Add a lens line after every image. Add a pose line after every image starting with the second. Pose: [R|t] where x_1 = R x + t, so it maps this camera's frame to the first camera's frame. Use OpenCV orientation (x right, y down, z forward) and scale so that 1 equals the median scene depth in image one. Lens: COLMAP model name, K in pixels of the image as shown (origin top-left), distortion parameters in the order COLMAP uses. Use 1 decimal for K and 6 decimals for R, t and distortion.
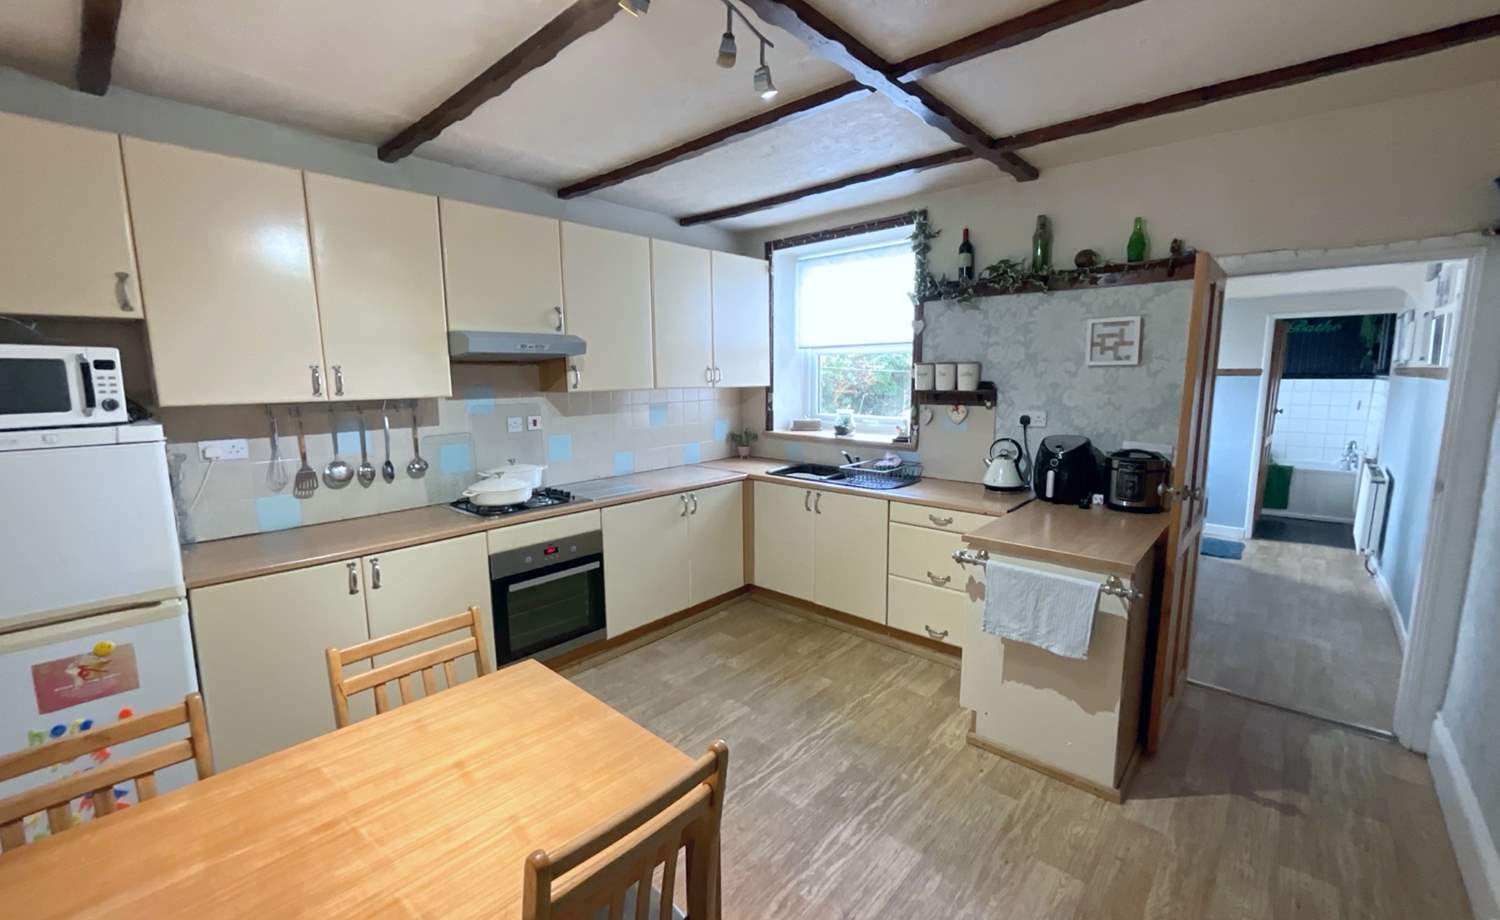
lens RADIAL K [[608.8, 0, 751.6], [0, 608.8, 461.4], [0, 0, 1]] dist [0.000963, -0.002335]
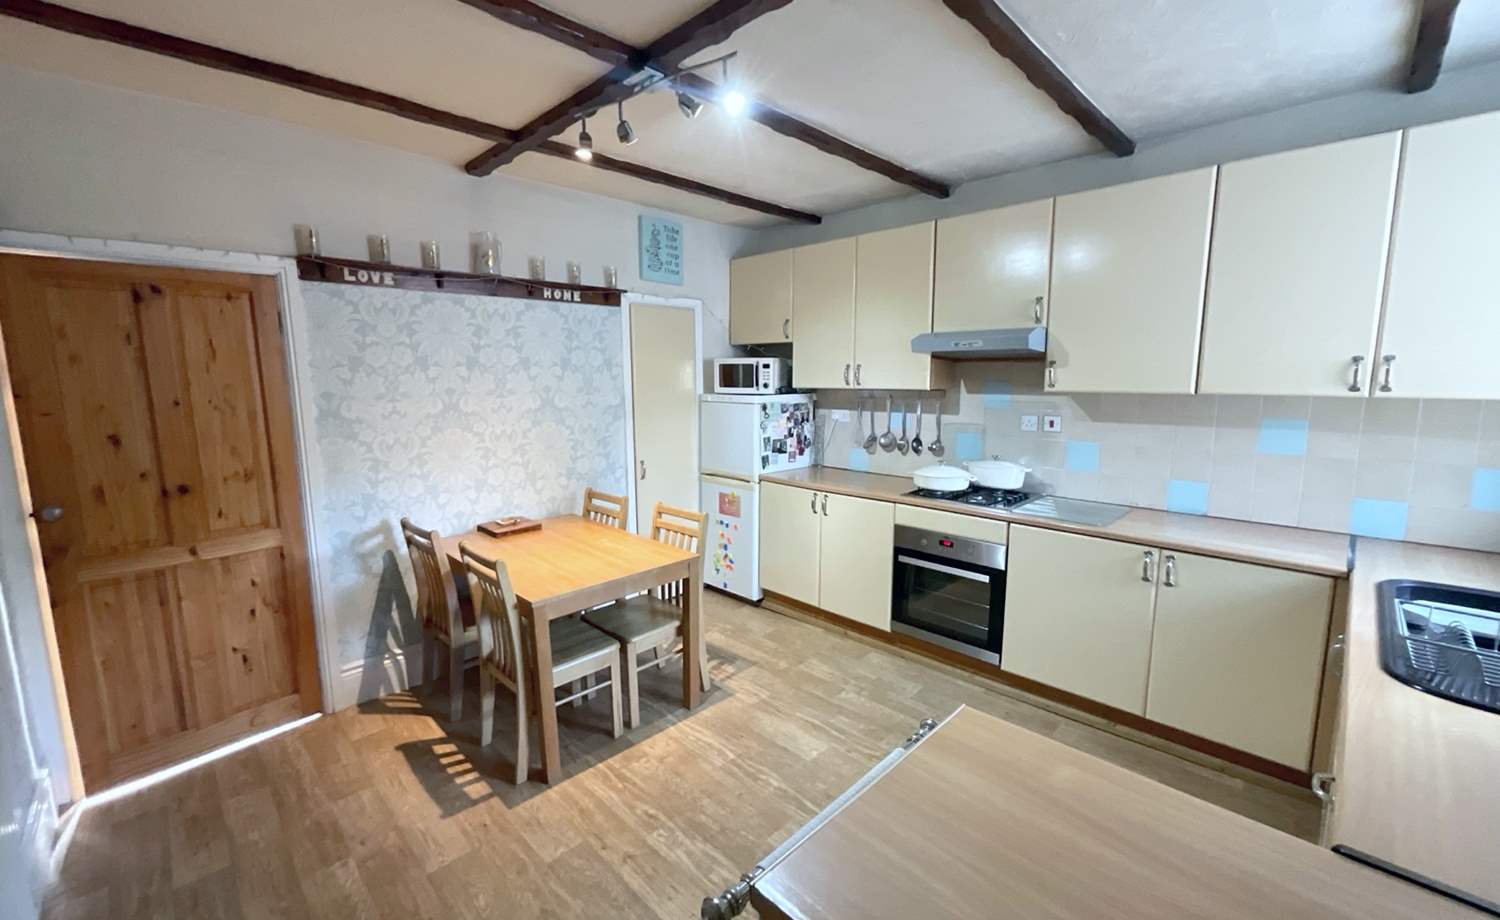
lens RADIAL K [[608.8, 0, 751.3], [0, 608.8, 459.0], [0, 0, 1]] dist [0.000963, -0.002335]
pose [[-0.053239, 0.149029, -0.987399, 0.732594], [-0.137398, 0.978303, 0.155064, -0.114877], [0.989084, 0.143922, -0.031607, 0.737389]]
